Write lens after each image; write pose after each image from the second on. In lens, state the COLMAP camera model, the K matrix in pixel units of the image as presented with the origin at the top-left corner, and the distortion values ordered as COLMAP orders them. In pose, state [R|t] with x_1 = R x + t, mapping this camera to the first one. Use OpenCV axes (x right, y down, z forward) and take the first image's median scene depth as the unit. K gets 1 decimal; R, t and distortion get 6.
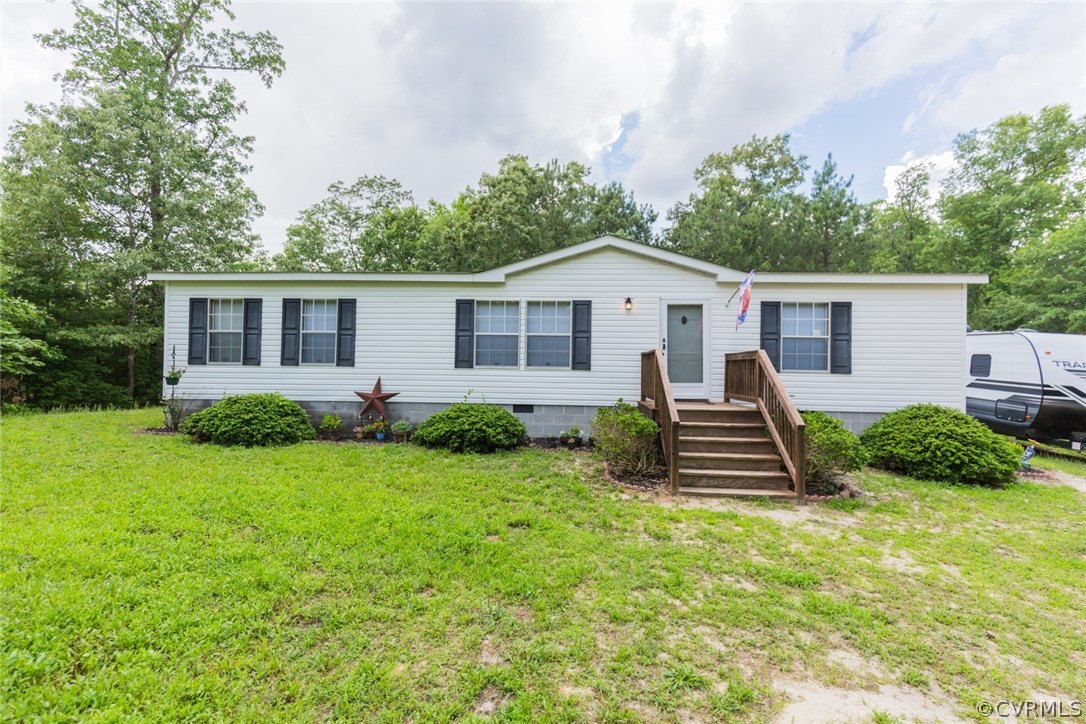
lens RADIAL K [[485.8, 0, 538.6], [0, 485.8, 359.1], [0, 0, 1]] dist [-0.000979, 0.005422]
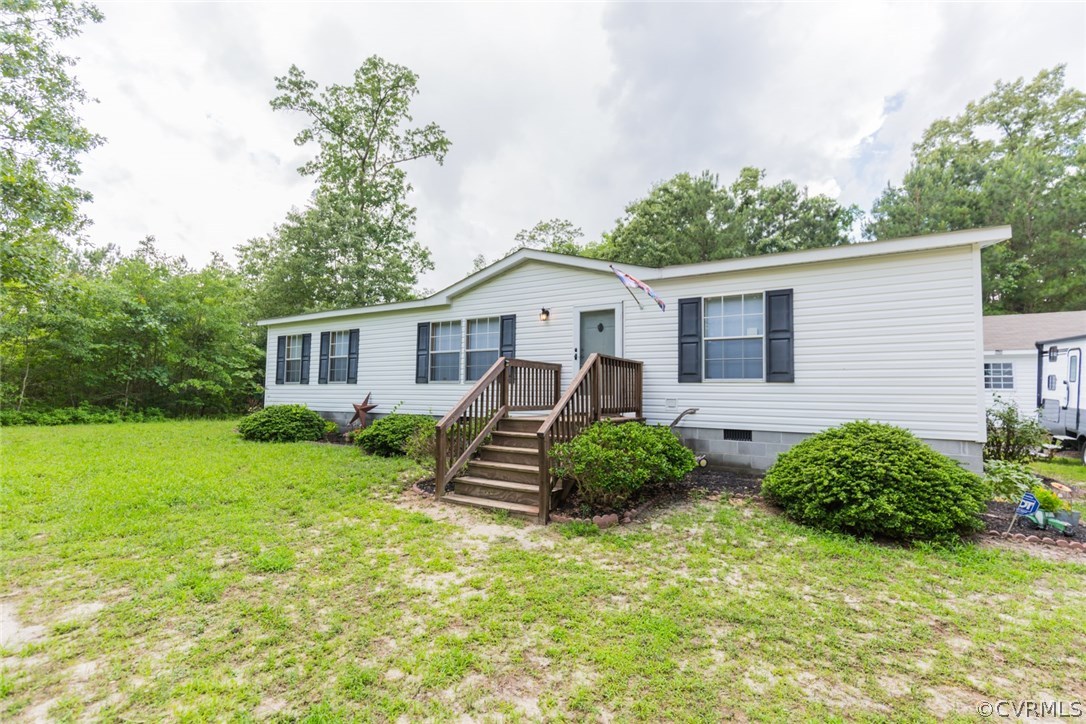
lens RADIAL K [[485.5, 0, 556.5], [0, 485.5, 368.1], [0, 0, 1]] dist [0.000801, 0.000077]
pose [[0.888135, -0.030013, -0.458602, 0.640494], [0.009519, 0.998853, -0.046936, 0.038687], [0.459484, 0.037320, 0.887402, 0.147160]]
